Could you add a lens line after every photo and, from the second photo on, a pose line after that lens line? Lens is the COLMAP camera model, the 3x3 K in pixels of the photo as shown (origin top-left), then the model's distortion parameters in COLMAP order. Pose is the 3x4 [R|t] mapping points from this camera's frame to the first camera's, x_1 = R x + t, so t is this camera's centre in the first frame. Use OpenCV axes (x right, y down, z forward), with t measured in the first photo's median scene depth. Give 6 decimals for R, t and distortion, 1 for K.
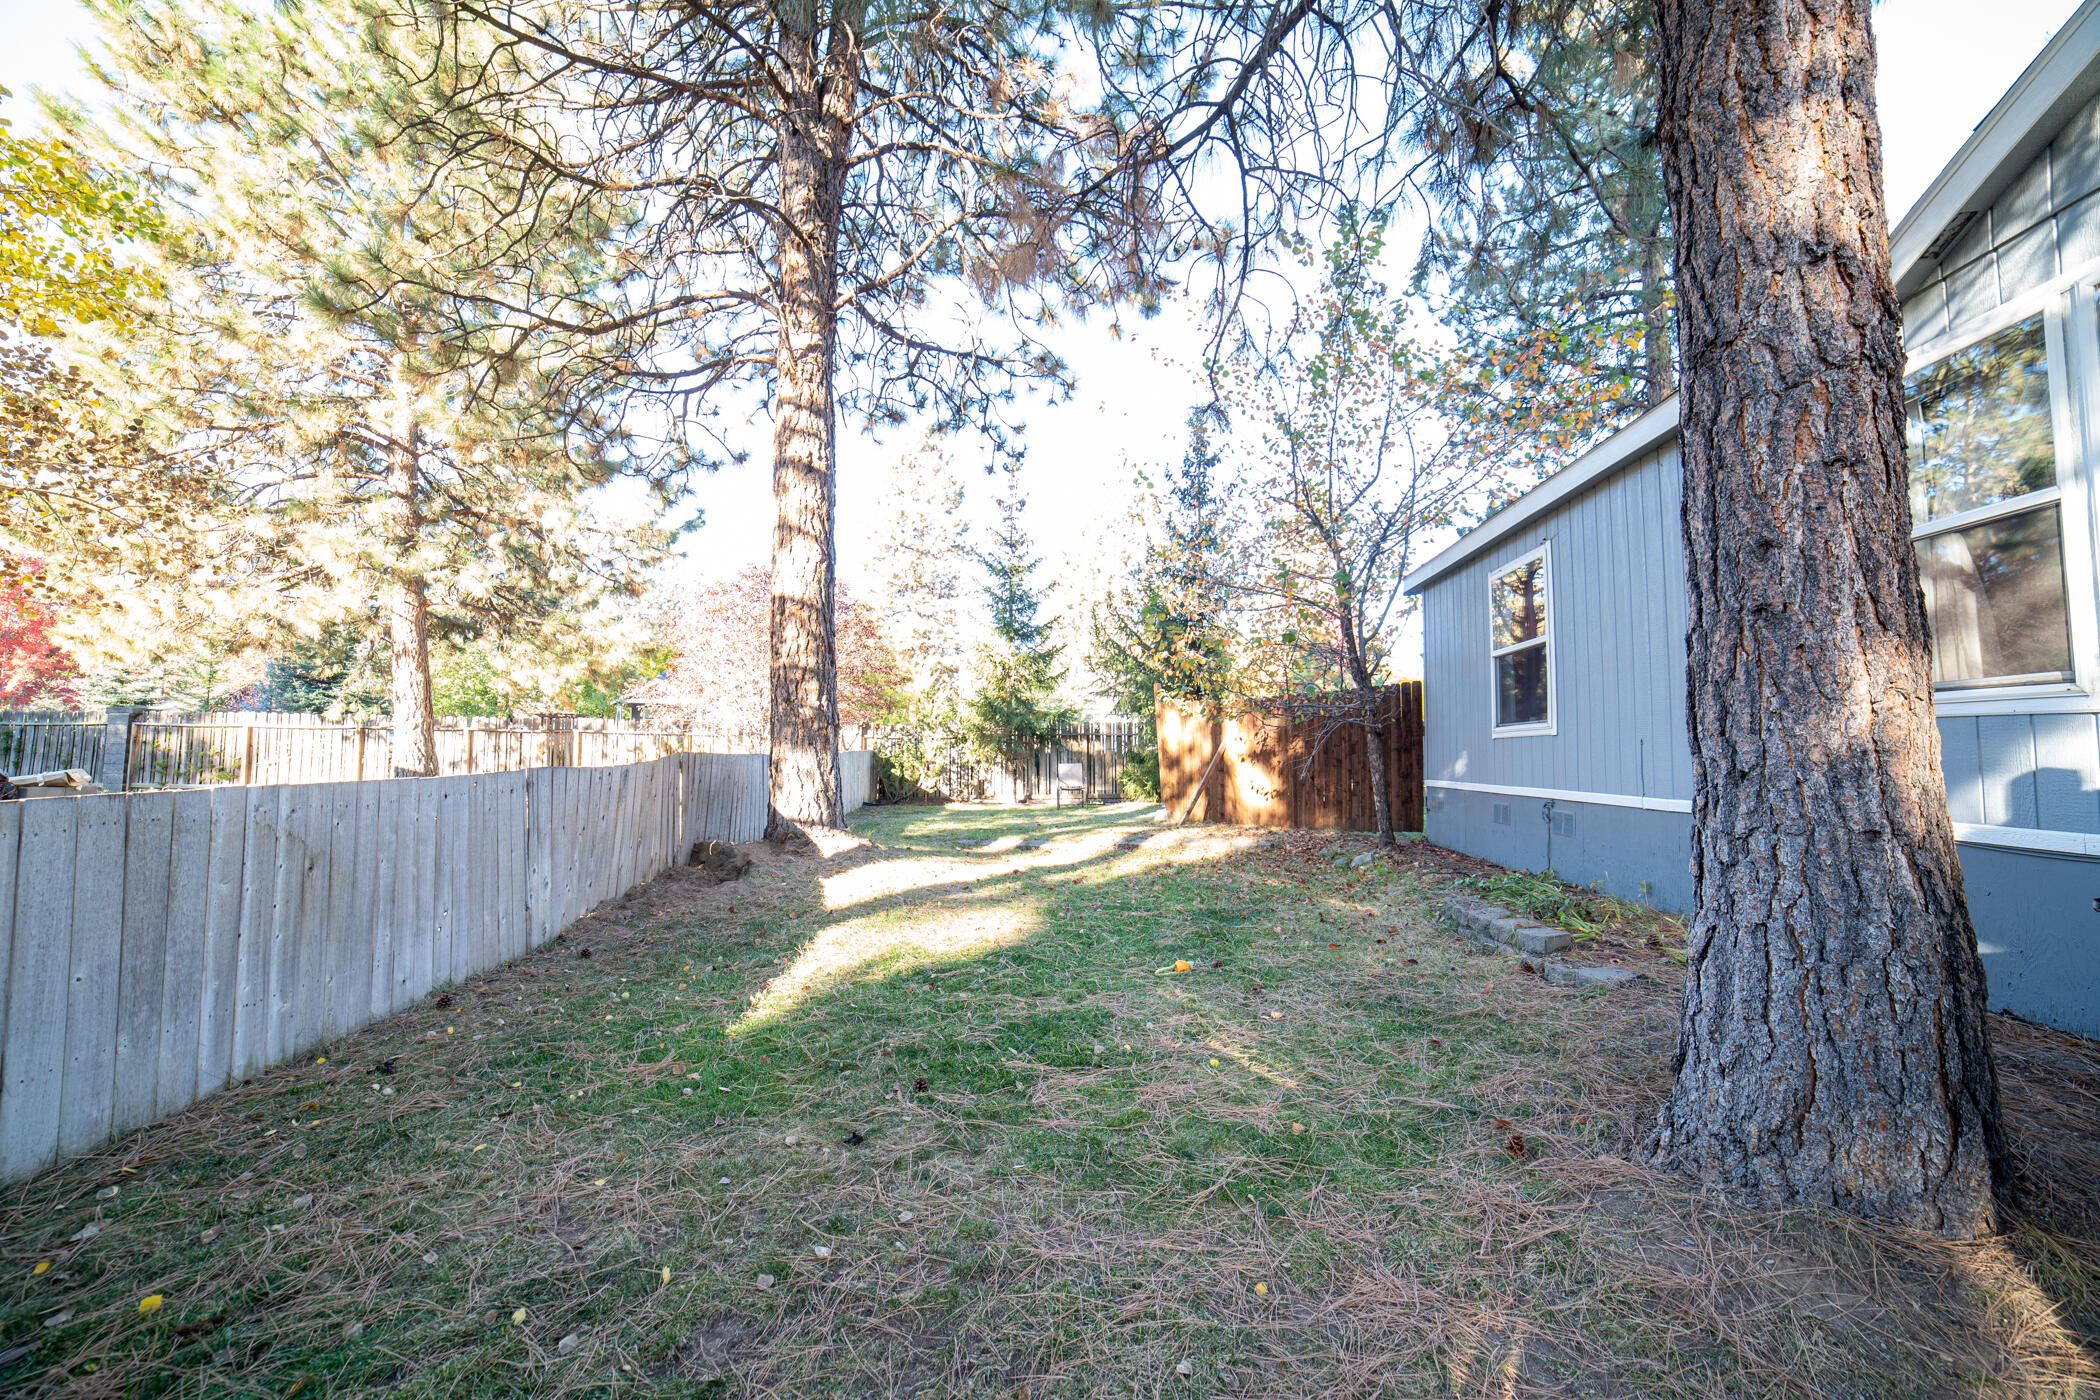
lens RADIAL K [[868.6, 0, 1055.8], [0, 868.6, 702.1], [0, 0, 1]] dist [-0.109194, 0.040272]
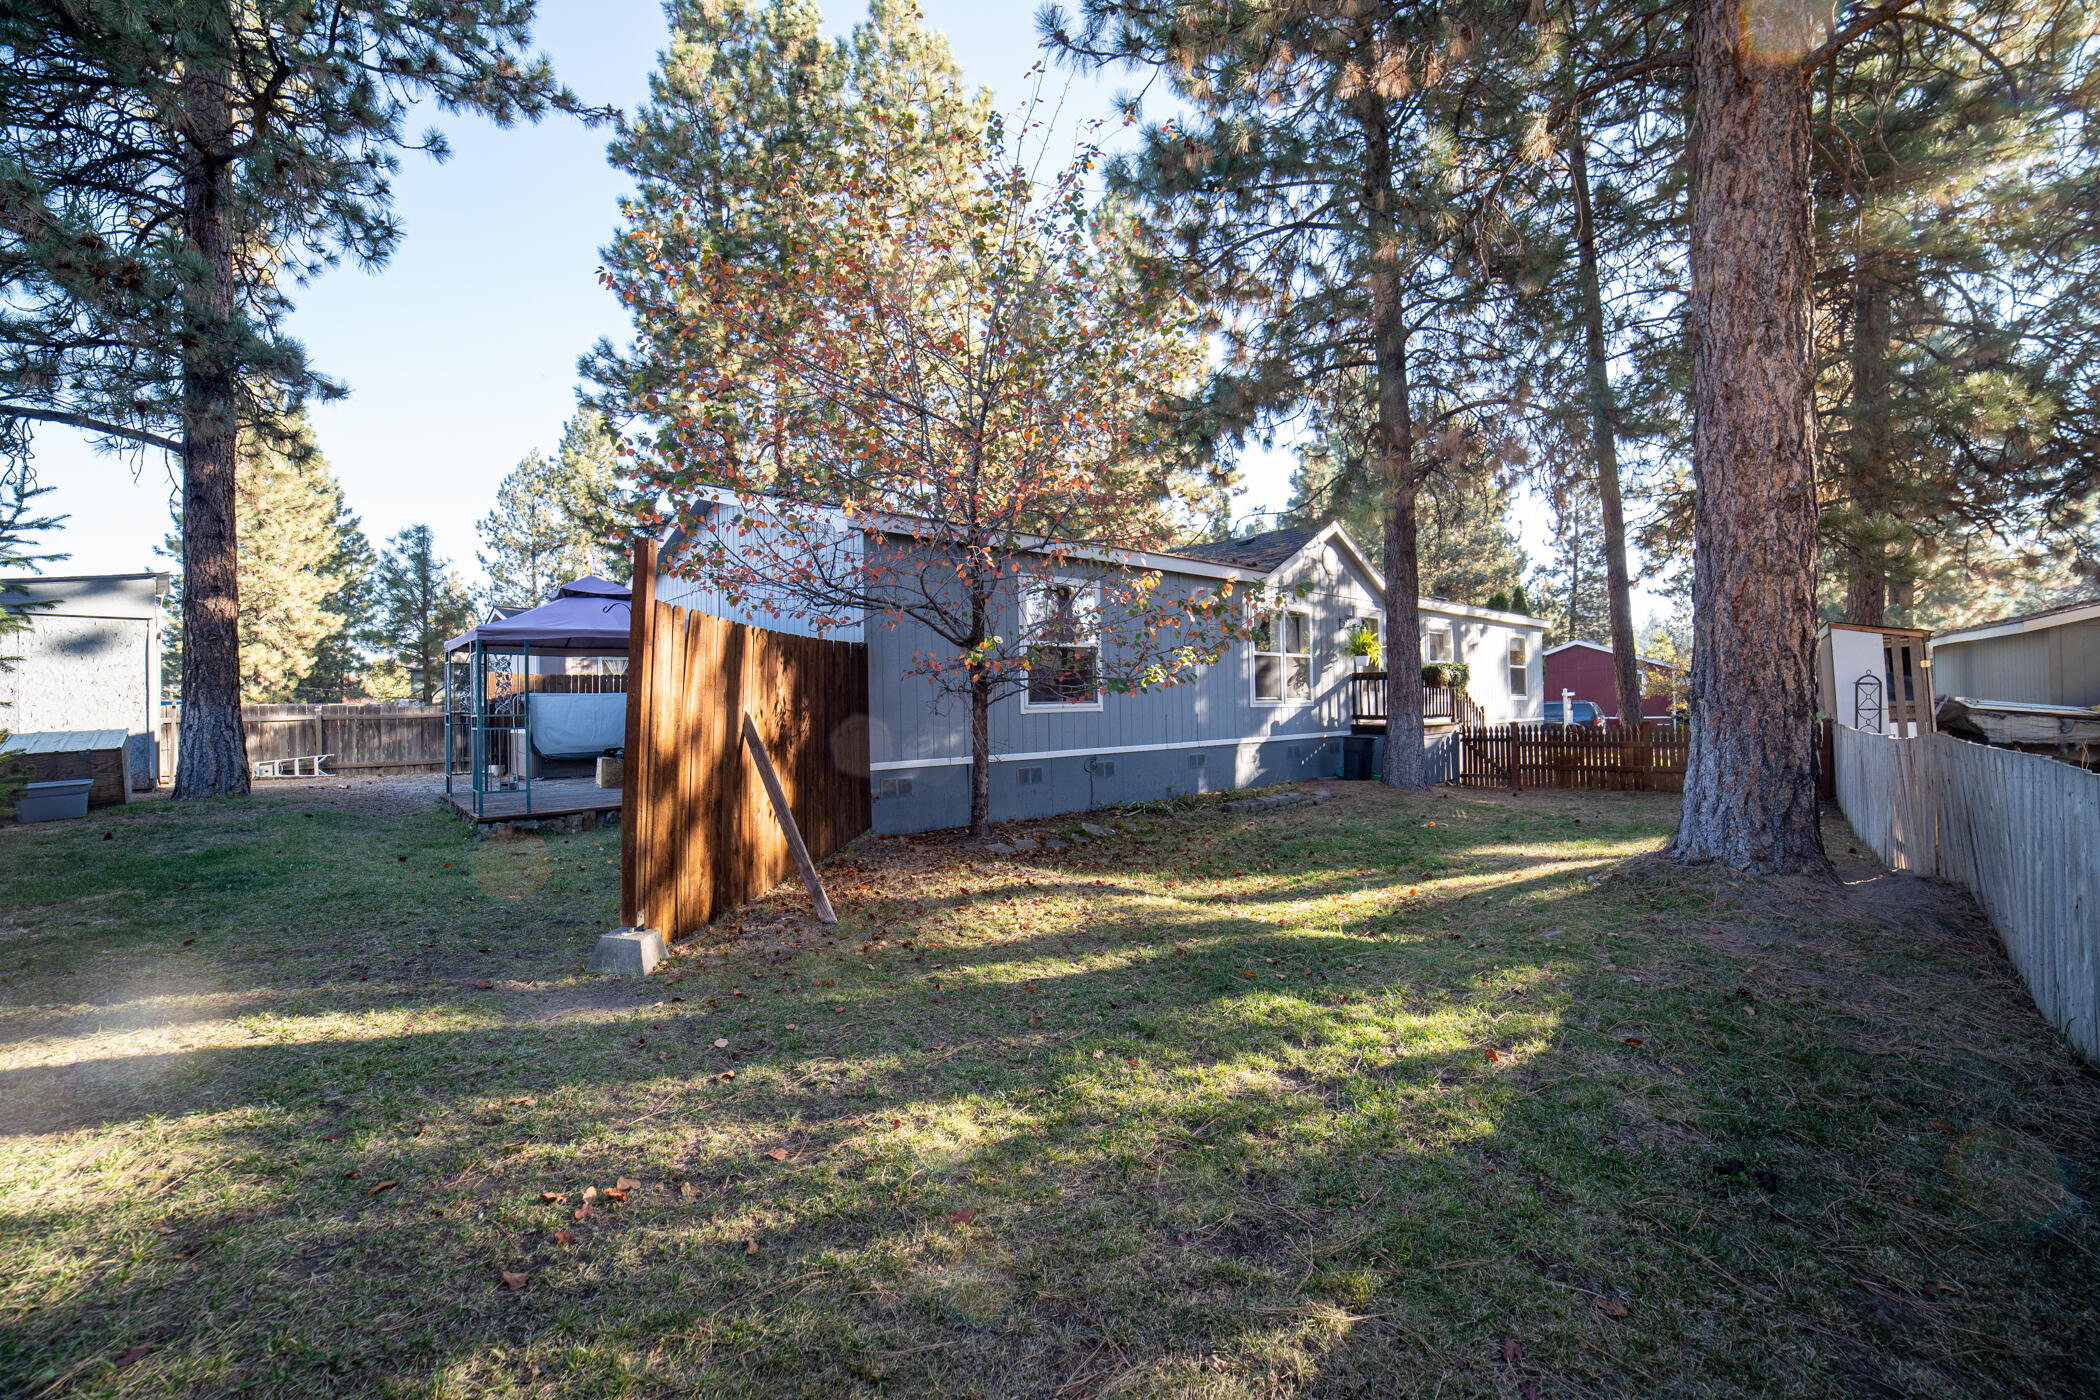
lens RADIAL K [[865.9, 0, 1041.0], [0, 865.9, 696.3], [0, 0, 1]] dist [-0.100321, 0.035395]
pose [[-0.745386, 0.018918, 0.666365, -0.299431], [-0.022215, 0.998337, -0.053192, 0.079040], [-0.666263, -0.054452, -0.743726, 1.796078]]
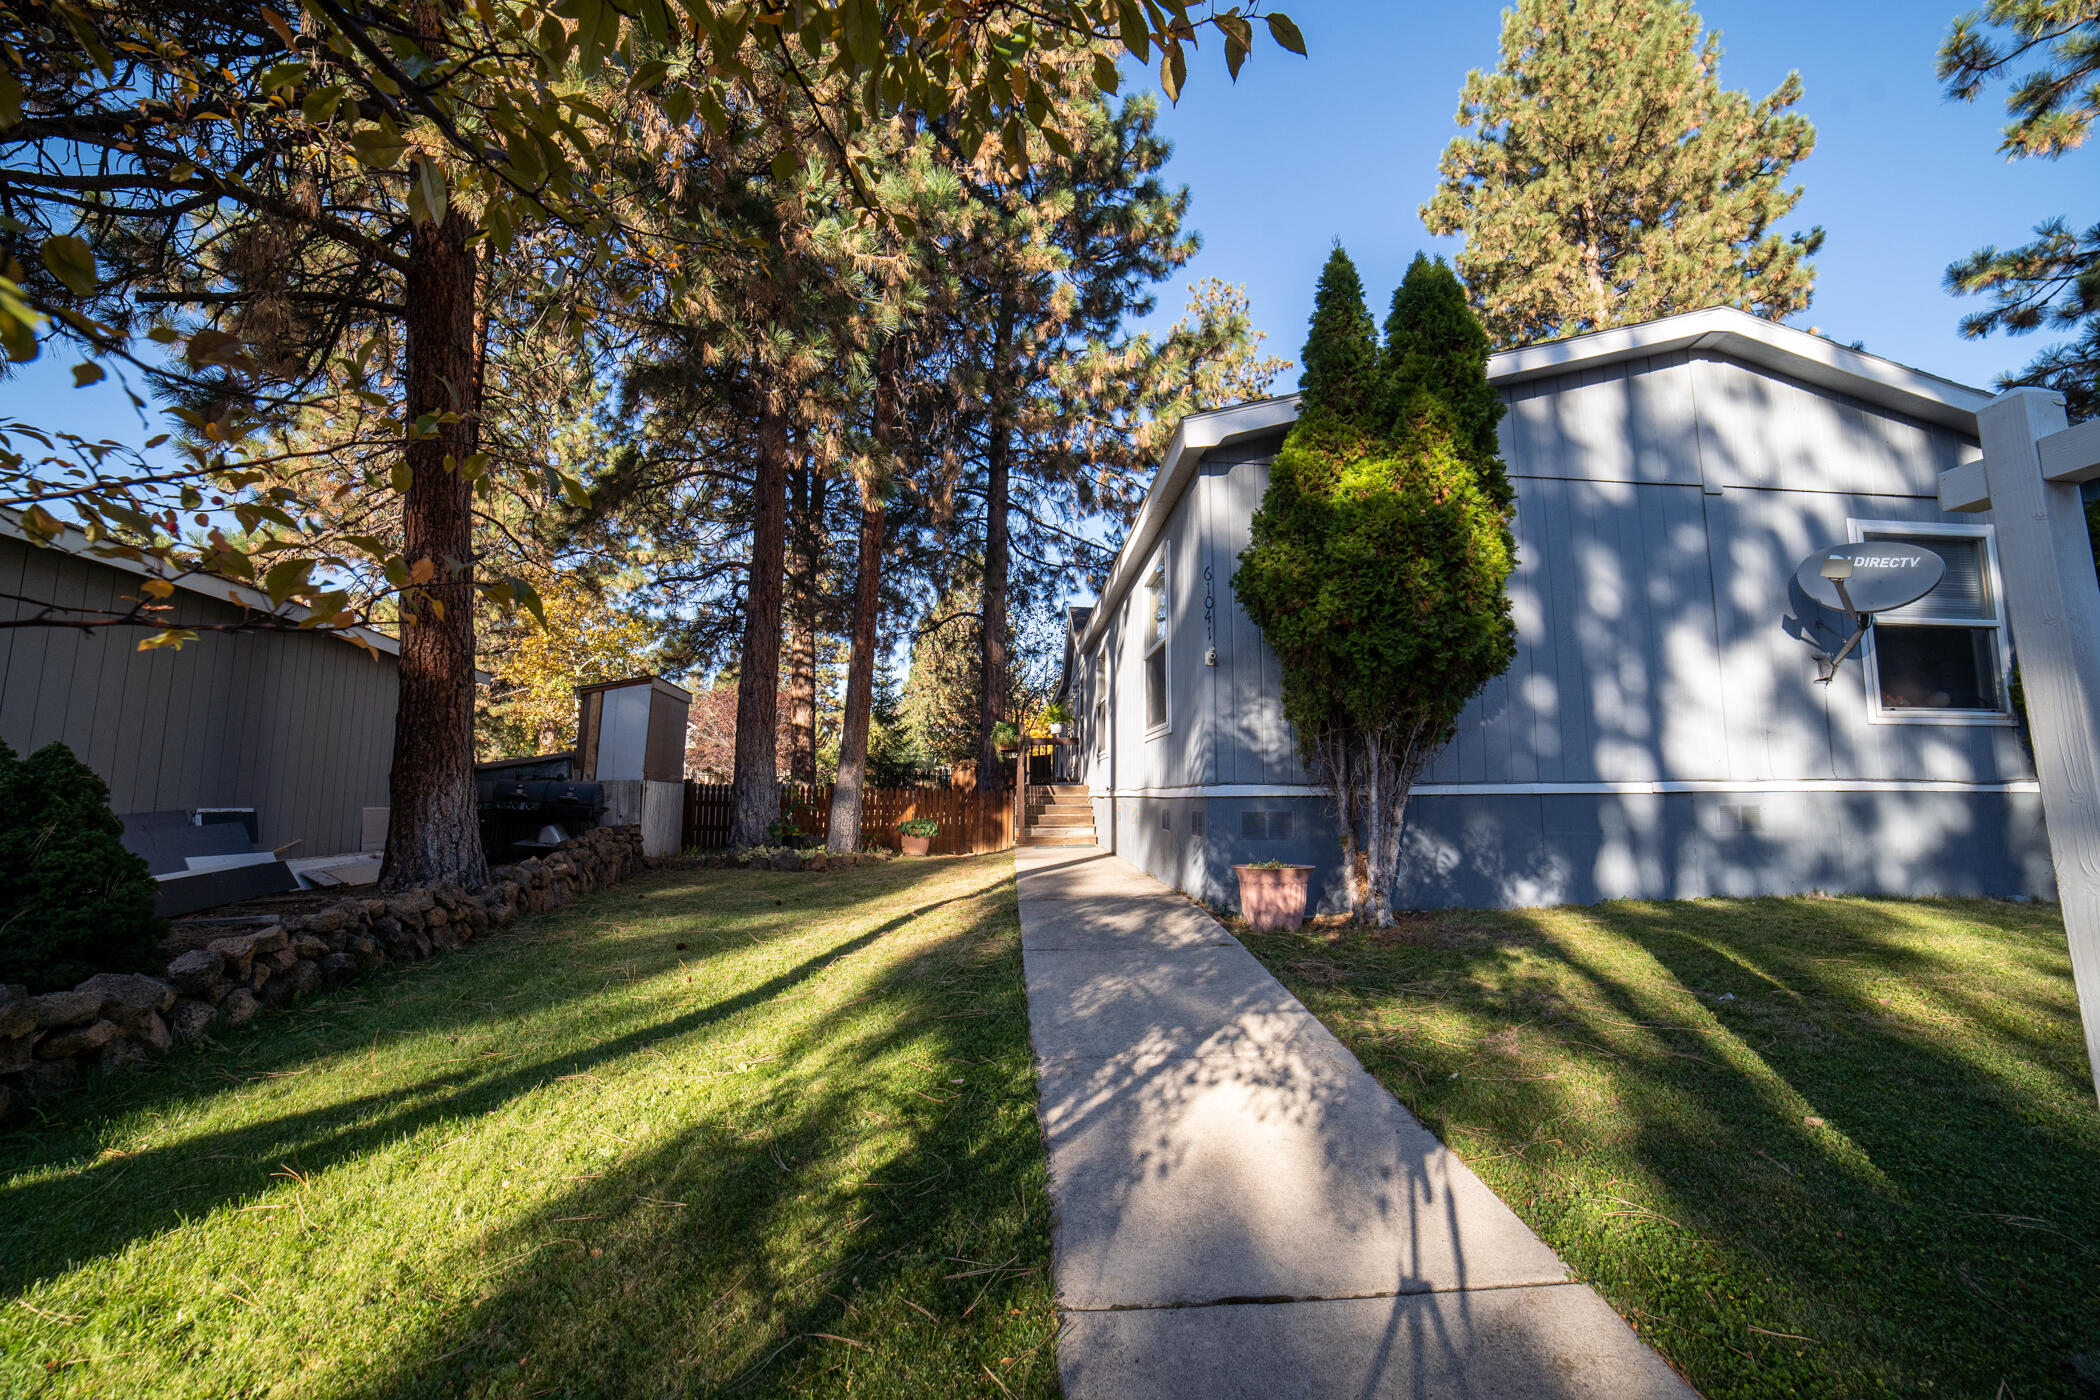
lens RADIAL K [[865.9, 0, 1041.0], [0, 865.9, 696.3], [0, 0, 1]] dist [-0.100321, 0.035395]
pose [[0.989687, 0.019627, 0.141898, 0.041095], [-0.012630, 0.998667, -0.050047, -0.078228], [-0.142691, 0.047739, 0.988615, -1.697651]]
